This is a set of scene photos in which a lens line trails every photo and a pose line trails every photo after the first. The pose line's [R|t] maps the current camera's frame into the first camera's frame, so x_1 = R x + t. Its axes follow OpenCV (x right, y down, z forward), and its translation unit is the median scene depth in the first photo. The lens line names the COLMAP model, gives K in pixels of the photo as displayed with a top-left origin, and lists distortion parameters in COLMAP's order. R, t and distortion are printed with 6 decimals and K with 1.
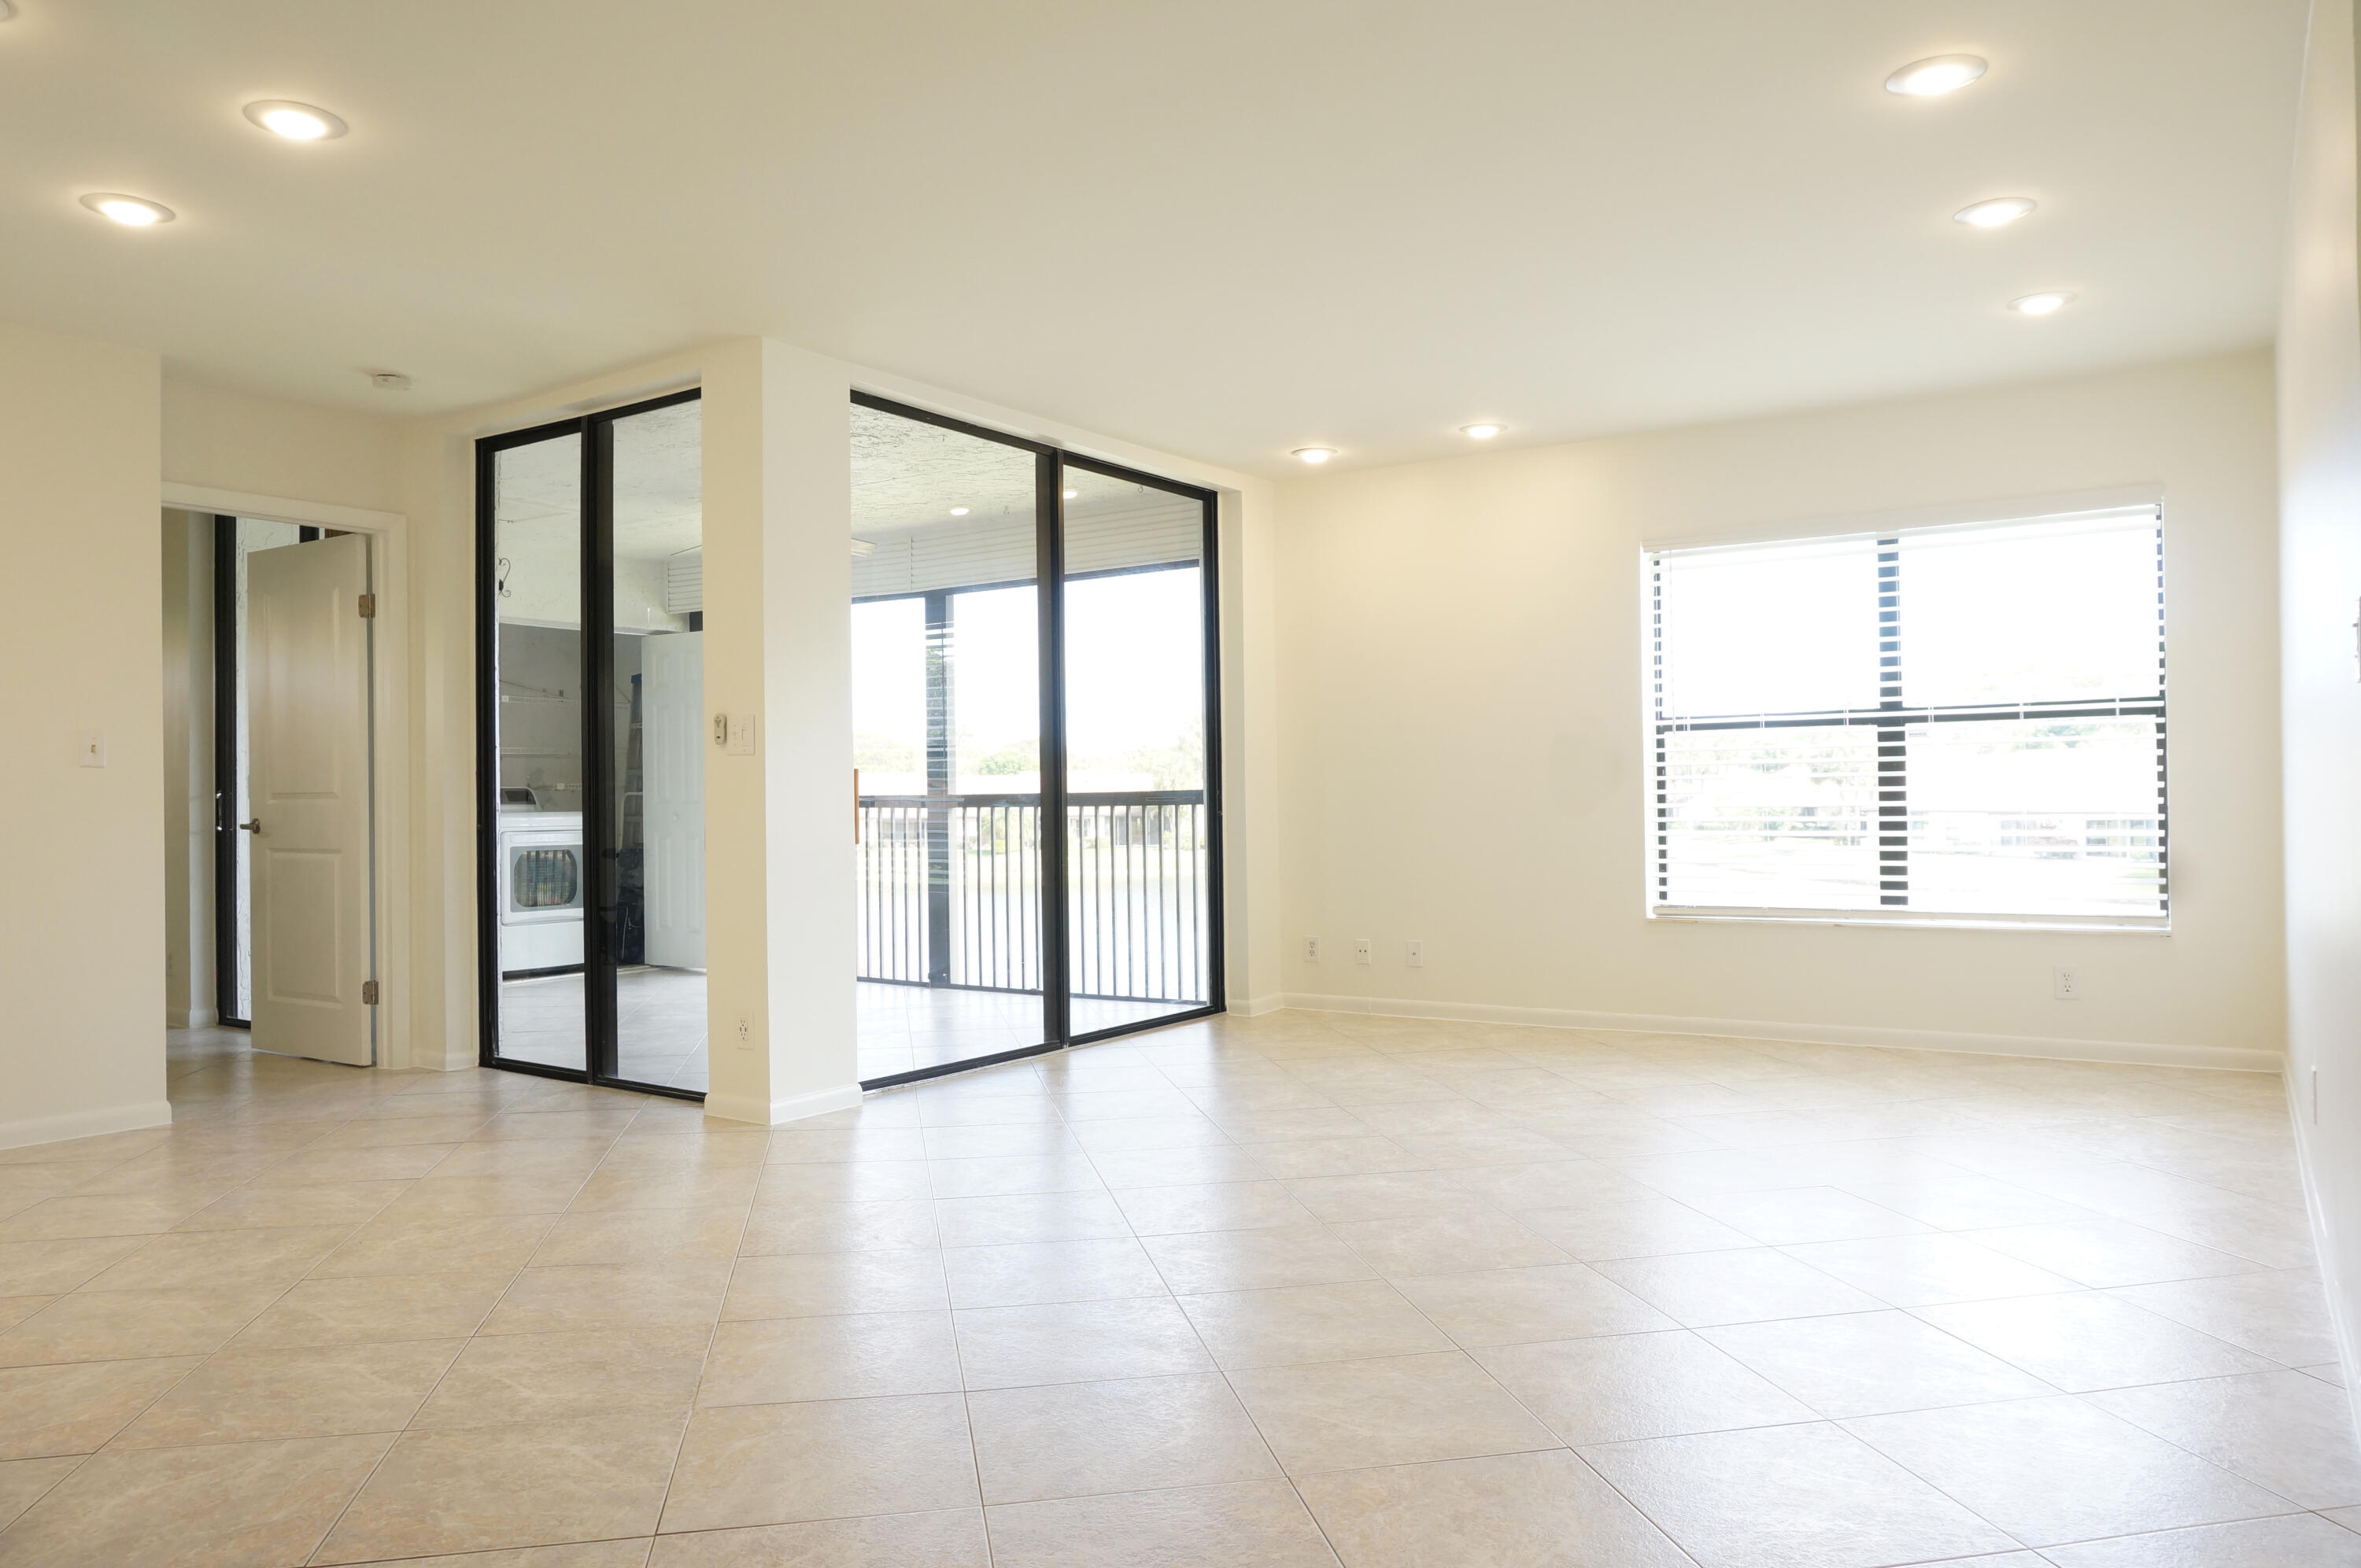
lens RADIAL K [[1564.0, 0, 1177.9], [0, 1564.0, 791.5], [0, 0, 1]] dist [-0.051446, 0.025699]
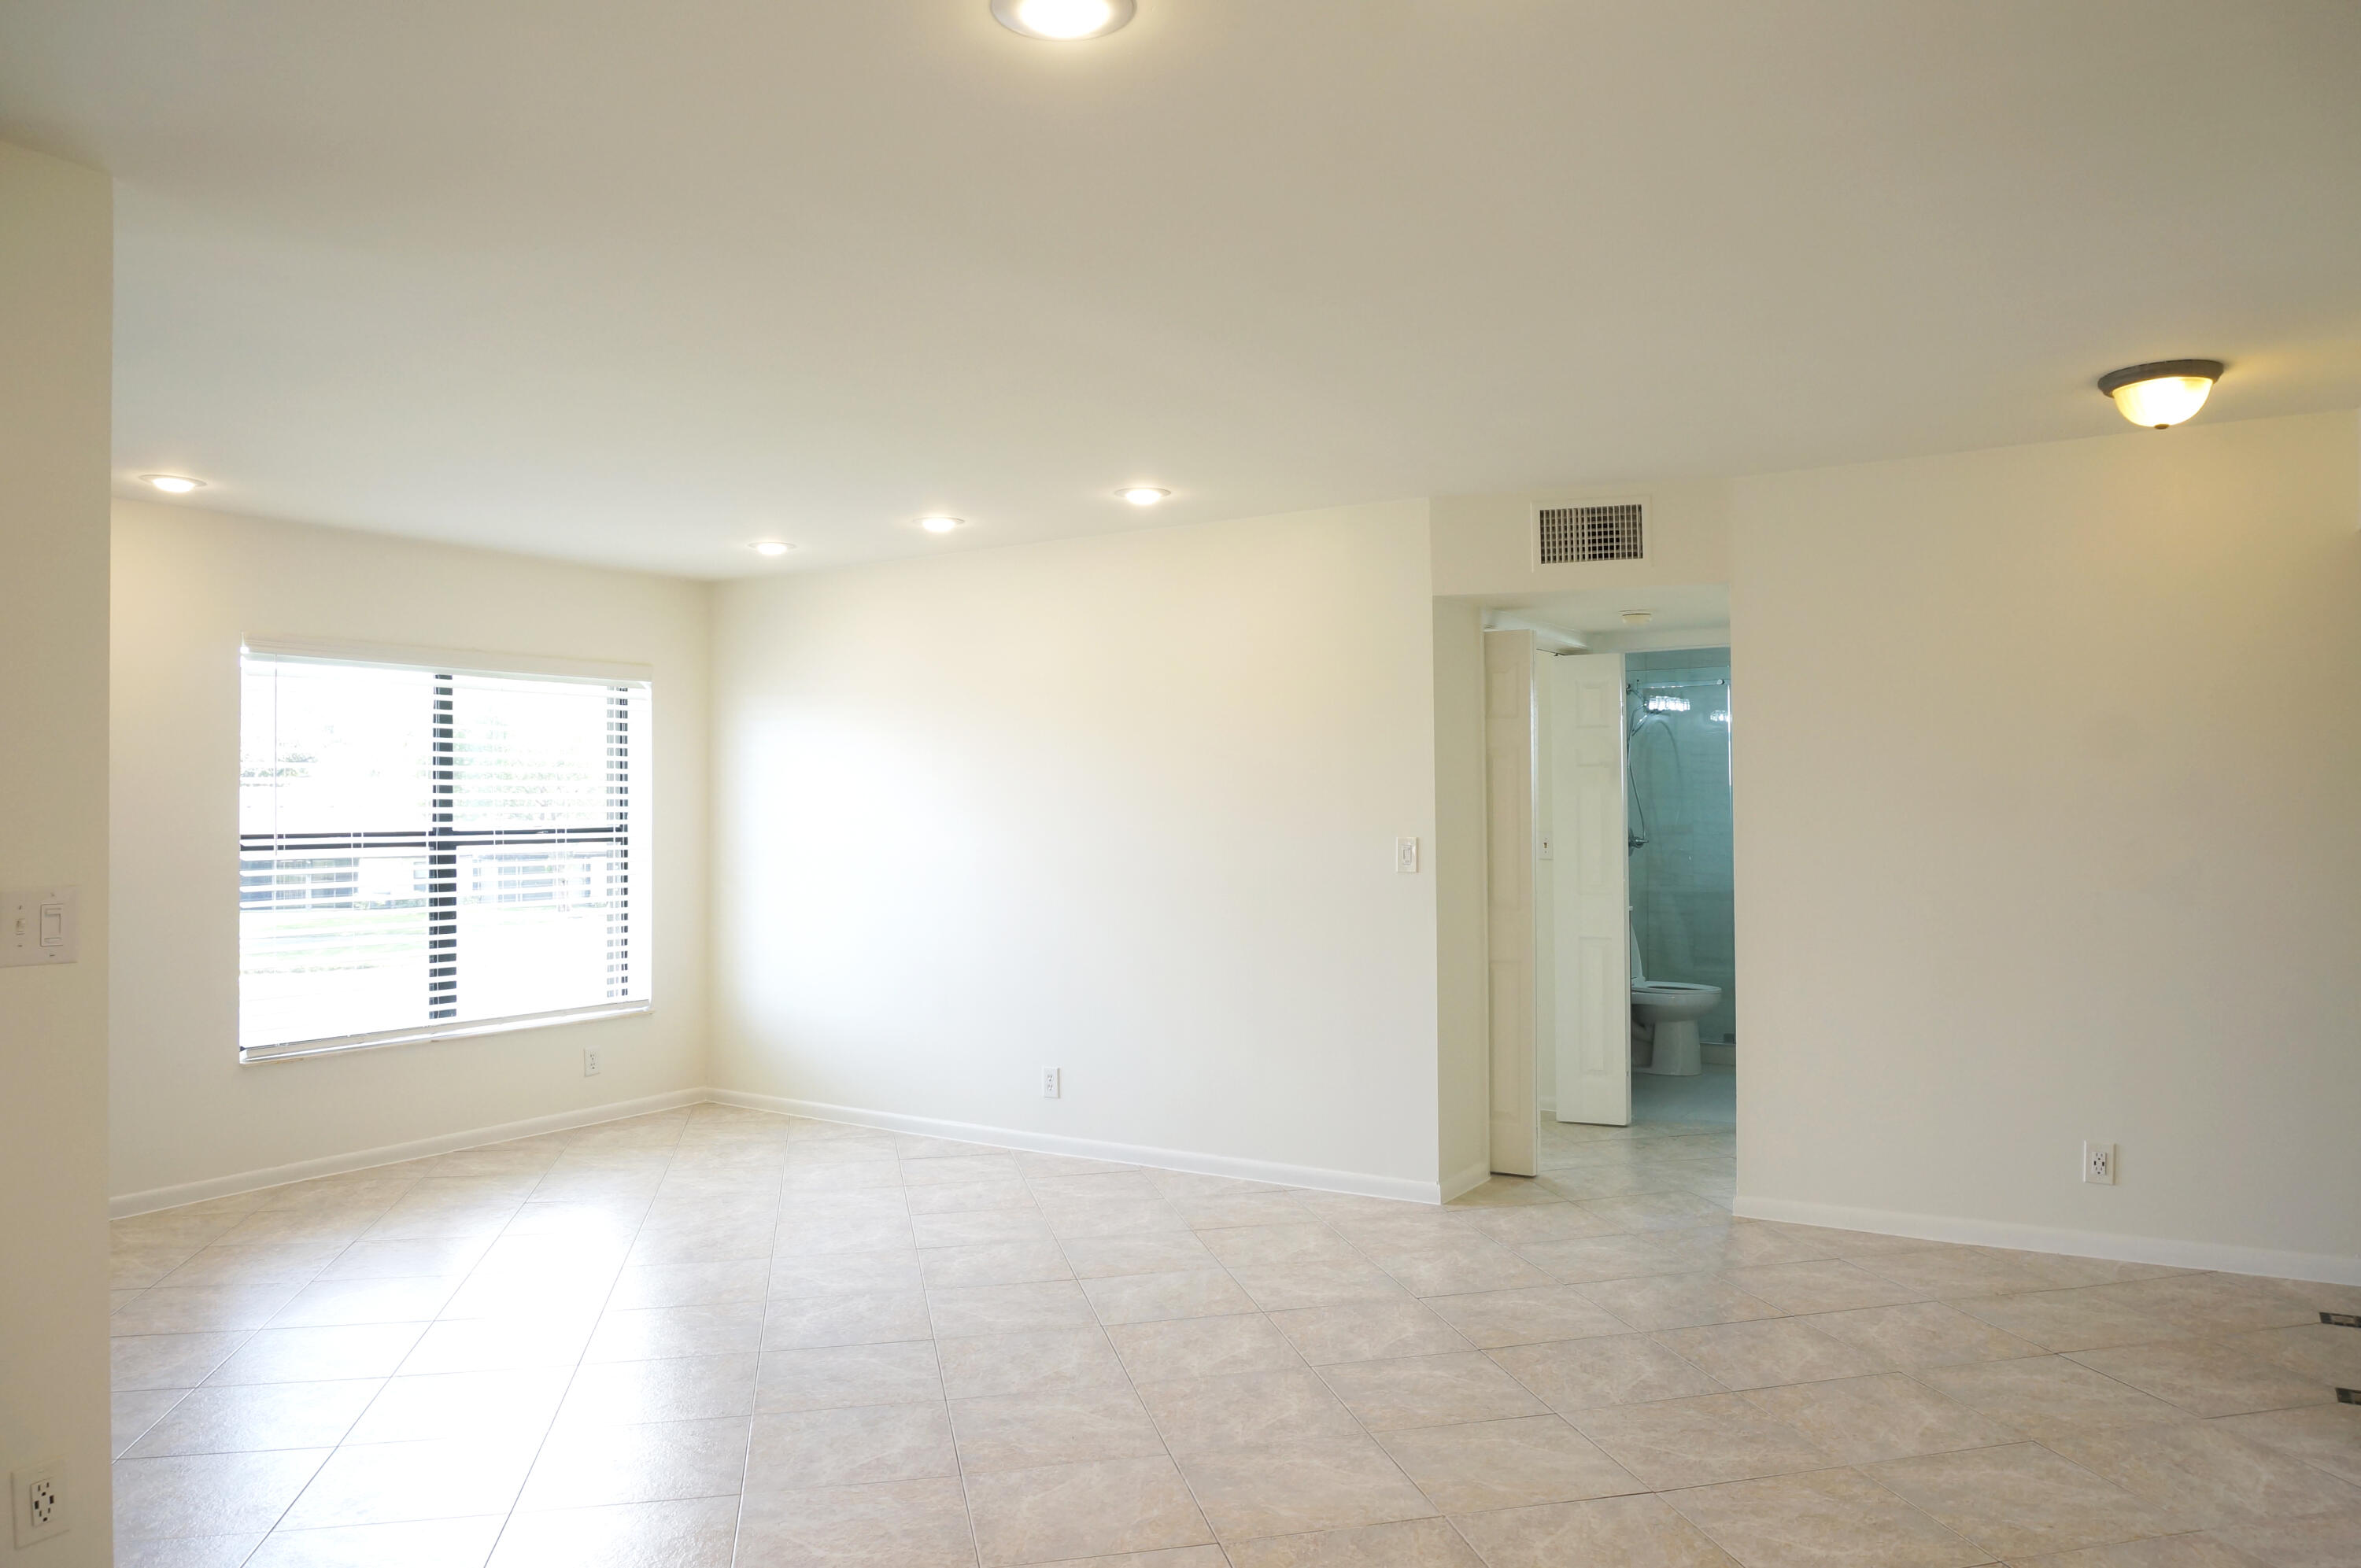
lens RADIAL K [[1604.2, 0, 1187.0], [0, 1604.2, 792.0], [0, 0, 1]] dist [-0.048195, 0.004002]
pose [[-0.020376, 0.026253, 0.999448, -0.648826], [0.004936, 0.999646, -0.026158, -0.051425], [-0.999780, 0.004400, -0.020498, 0.515386]]
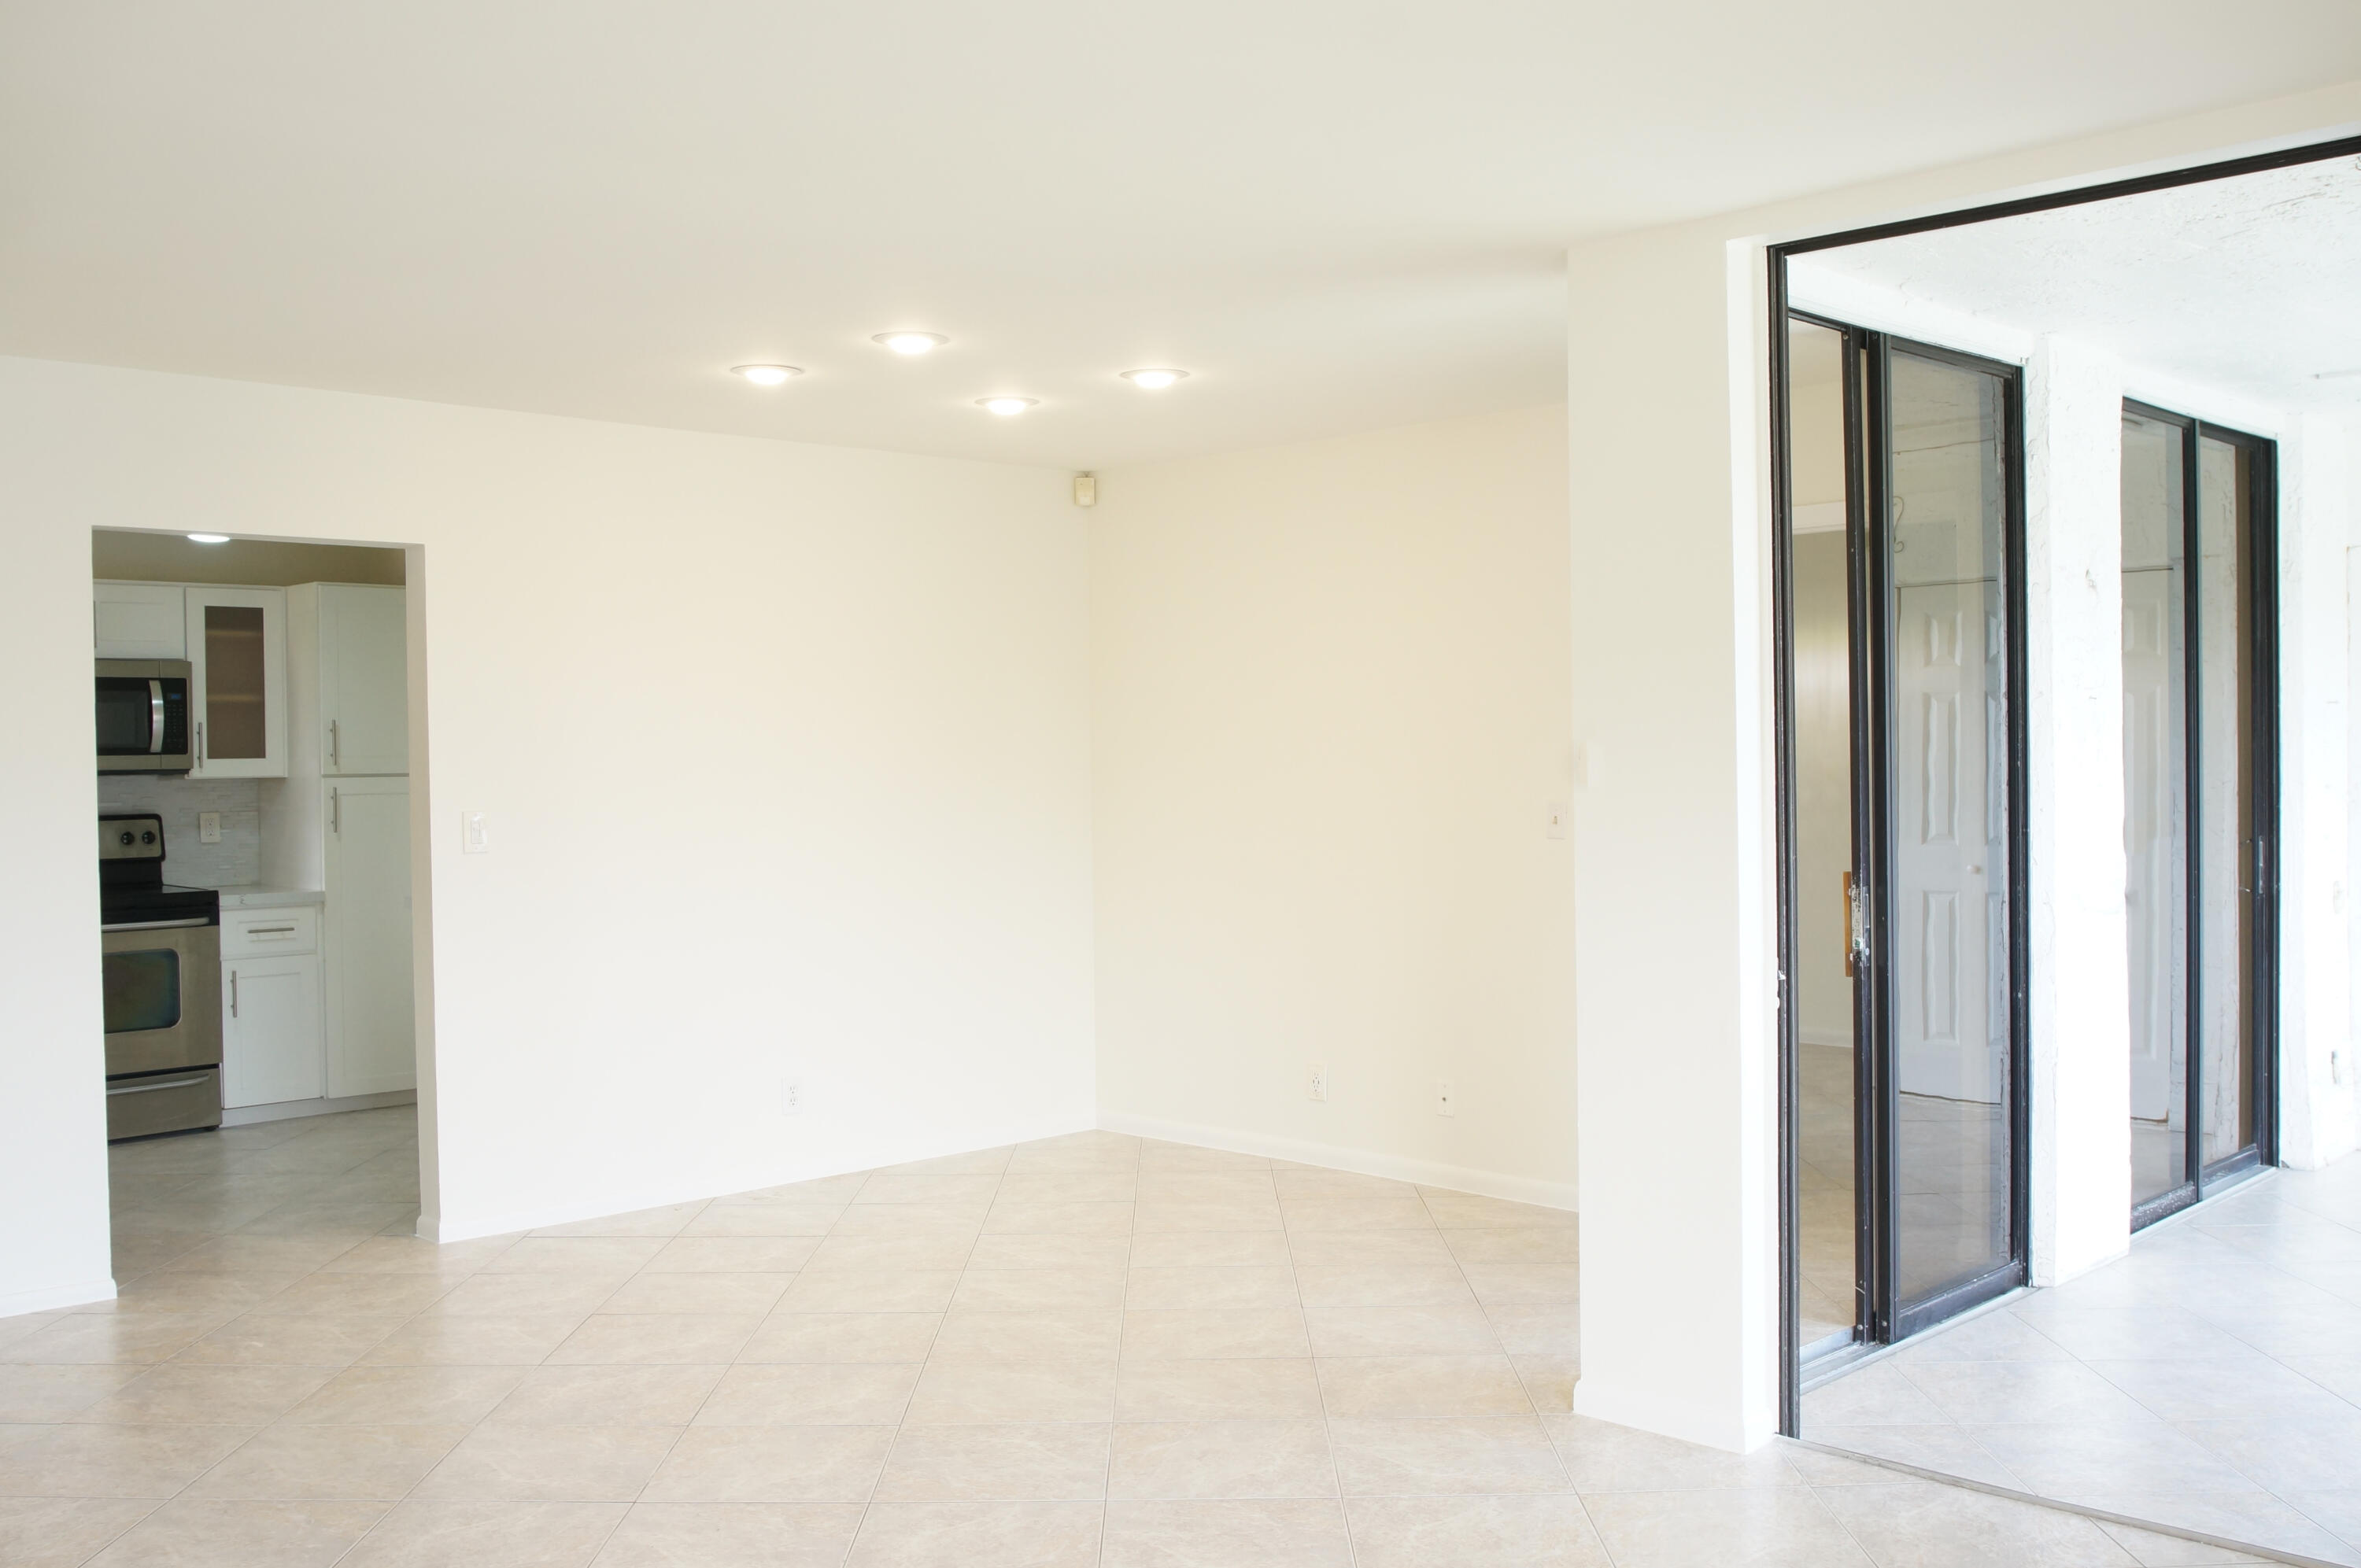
lens RADIAL K [[2134.1, 0, 1169.7], [0, 2134.1, 774.9], [0, 0, 1]] dist [-0.042251, 0.003729]
pose [[-0.195300, 0.021906, -0.980499, 0.546097], [0.019141, 0.999645, 0.018521, -0.068631], [0.980557, -0.015150, -0.195650, 0.811330]]
